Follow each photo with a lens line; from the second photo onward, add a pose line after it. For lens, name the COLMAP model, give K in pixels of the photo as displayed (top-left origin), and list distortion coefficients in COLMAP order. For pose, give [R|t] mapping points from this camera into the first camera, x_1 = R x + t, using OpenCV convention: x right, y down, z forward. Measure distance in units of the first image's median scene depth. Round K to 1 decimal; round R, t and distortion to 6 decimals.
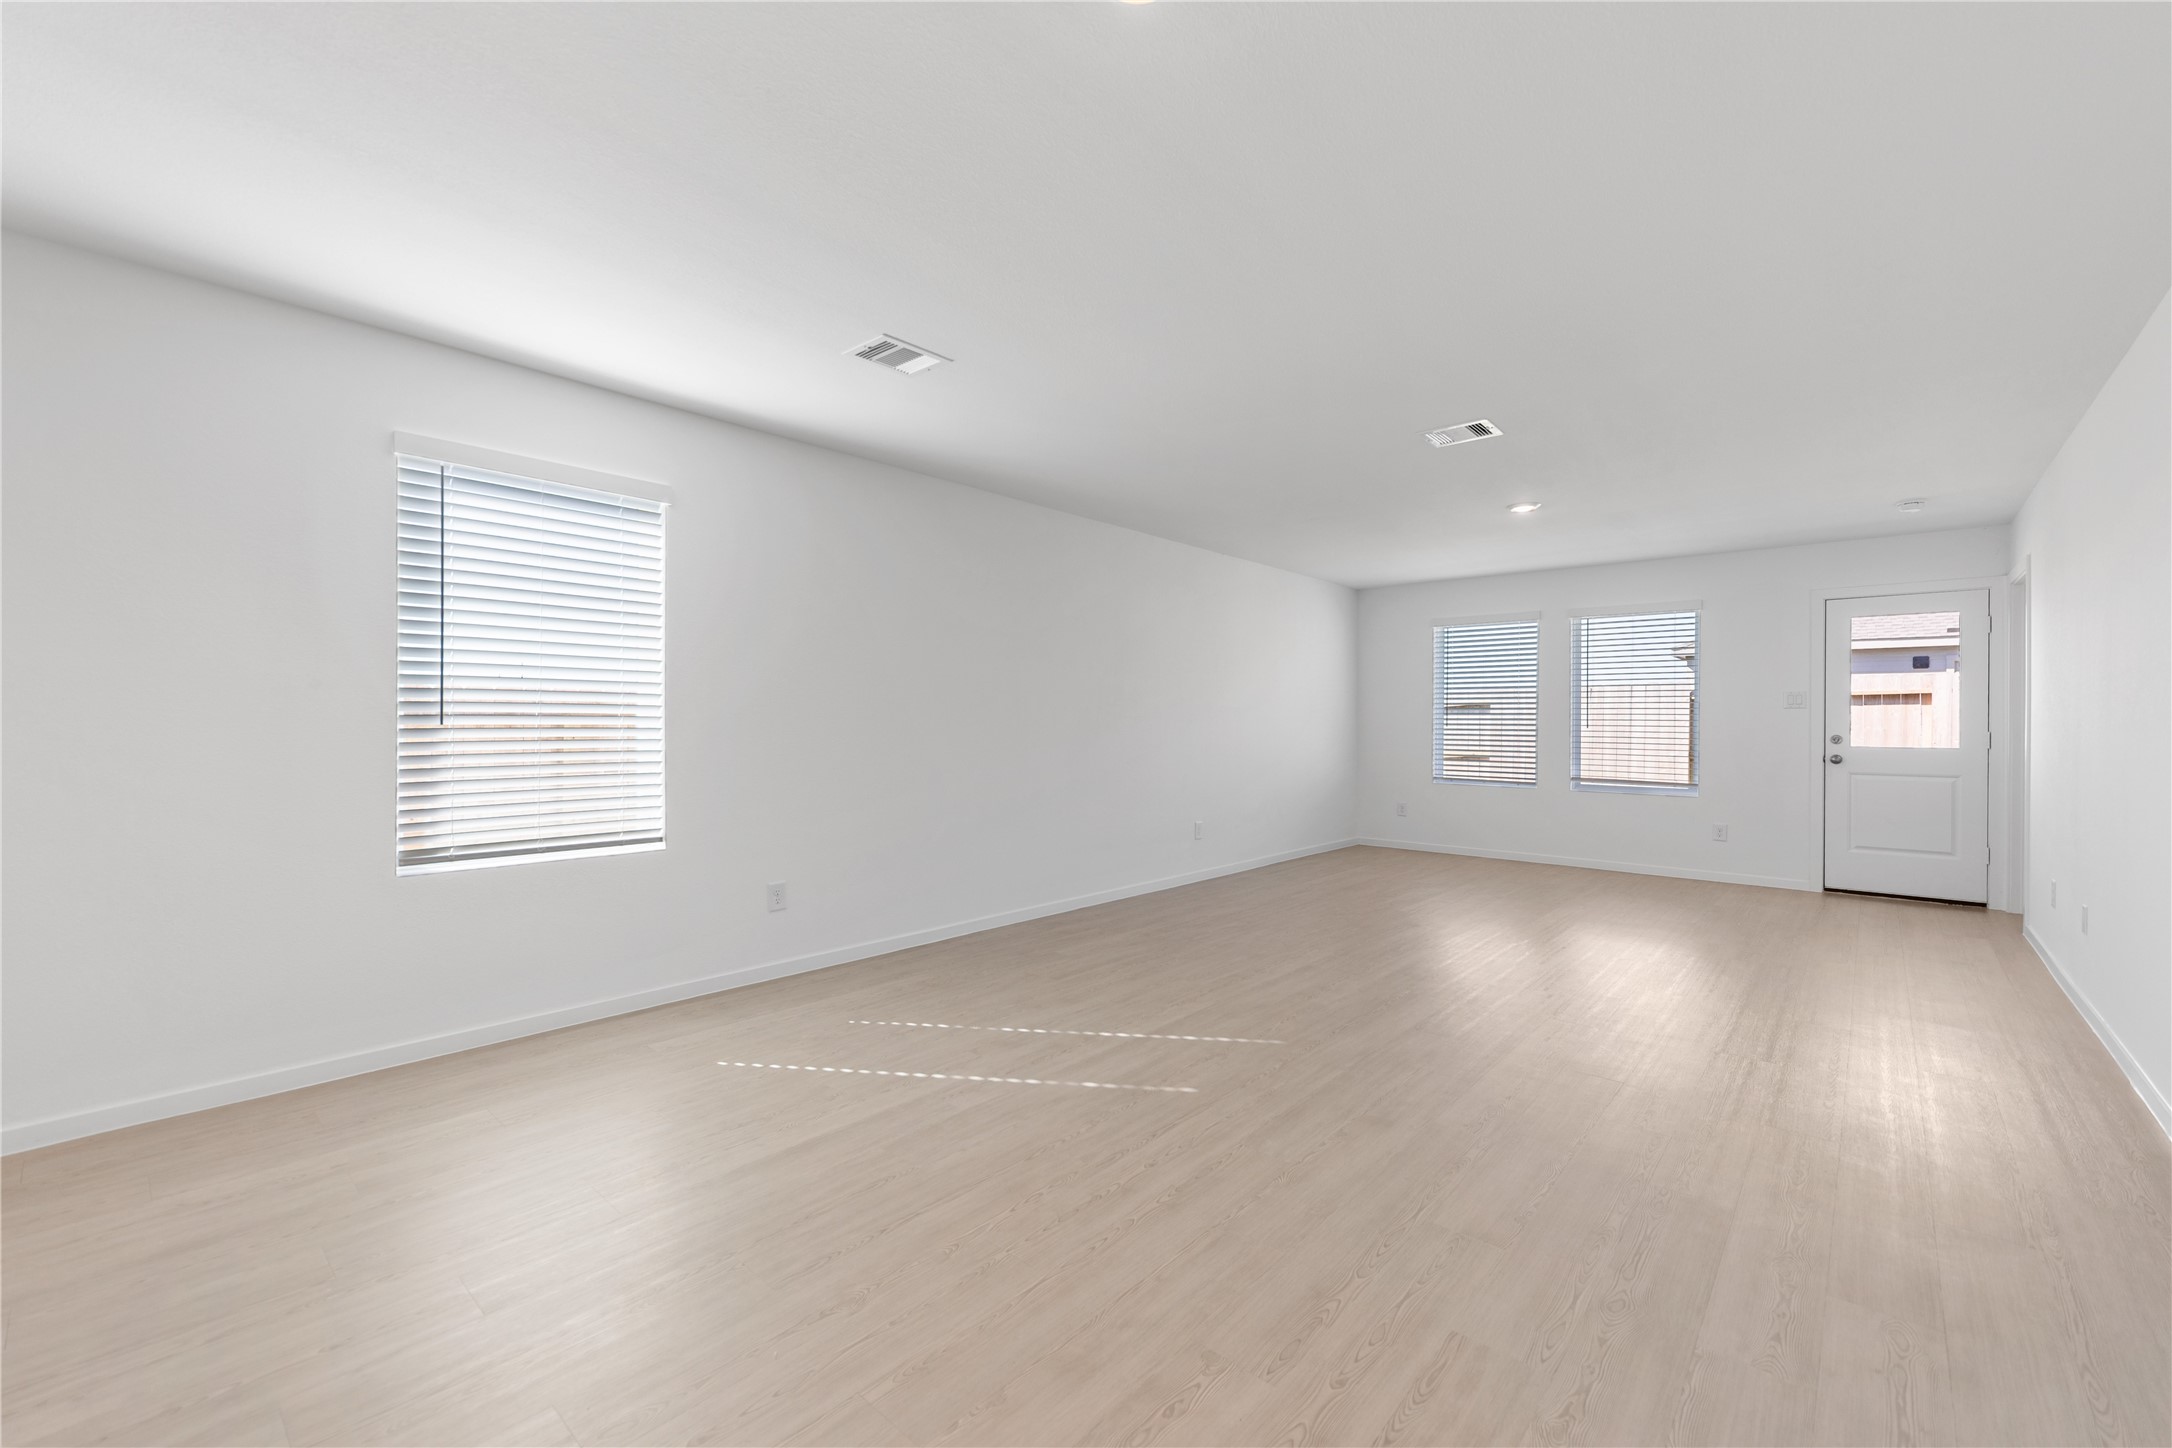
lens RADIAL K [[899.7, 0, 1086.0], [0, 899.7, 724.0], [0, 0, 1]] dist [0.001509, 0.000035]
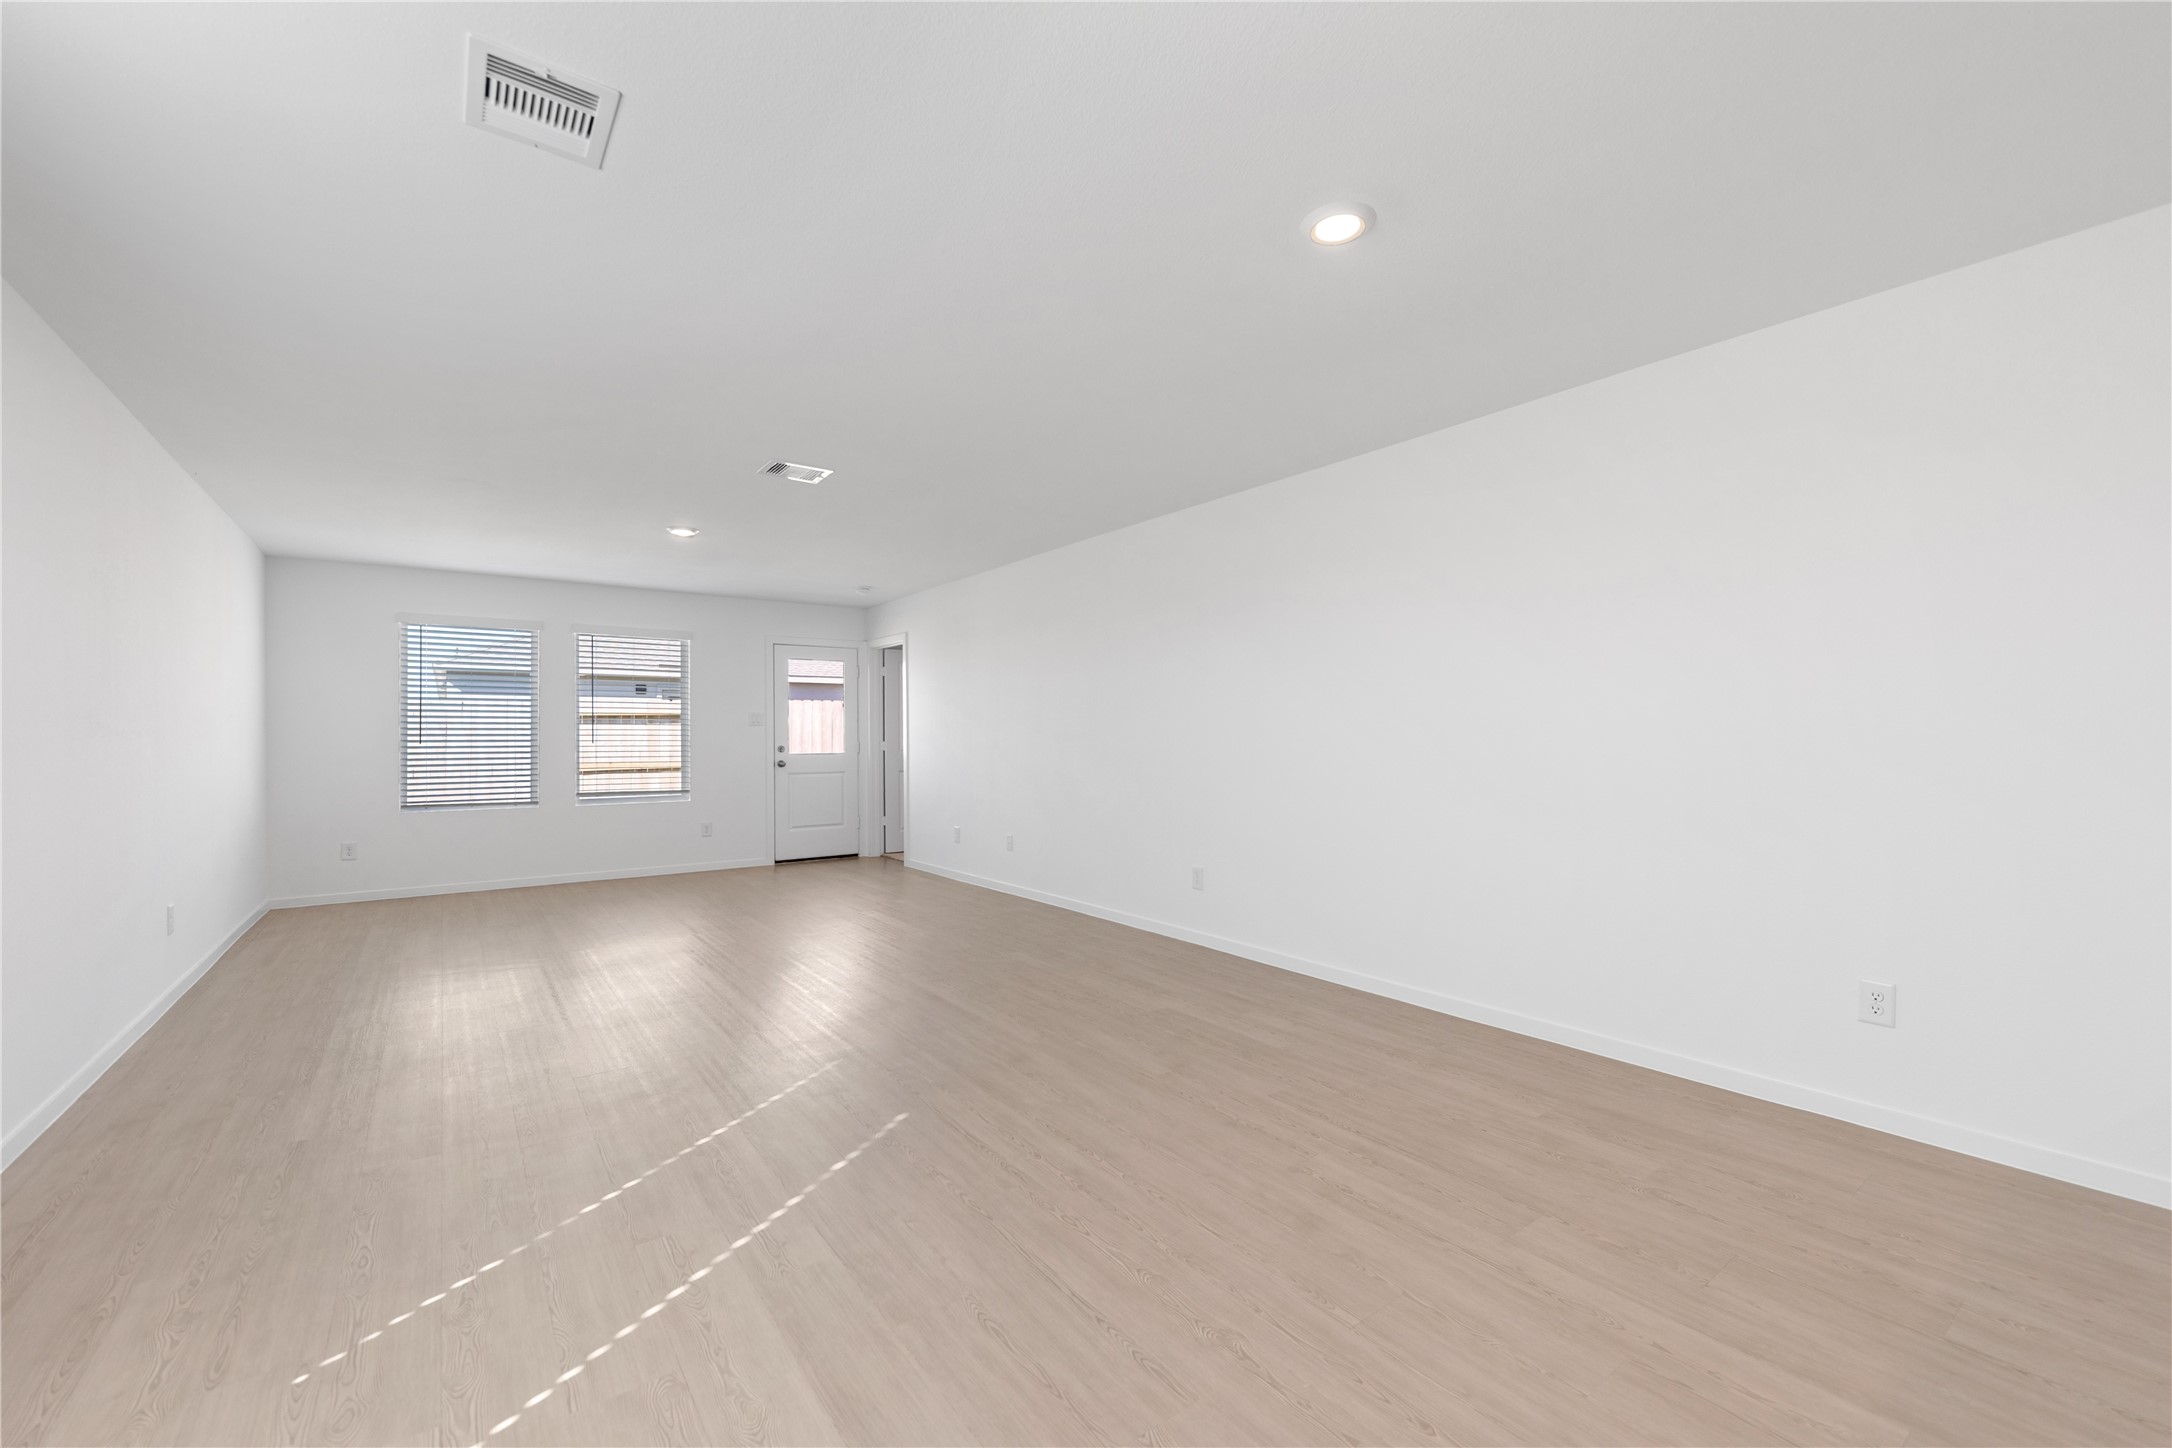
lens RADIAL K [[899.7, 0, 1086.0], [0, 899.7, 724.0], [0, 0, 1]] dist [0.001509, 0.000035]
pose [[0.177635, 0.009609, 0.984049, -0.423527], [0.008133, 0.999904, -0.011232, -0.001364], [-0.984063, 0.009998, 0.177540, 0.331396]]
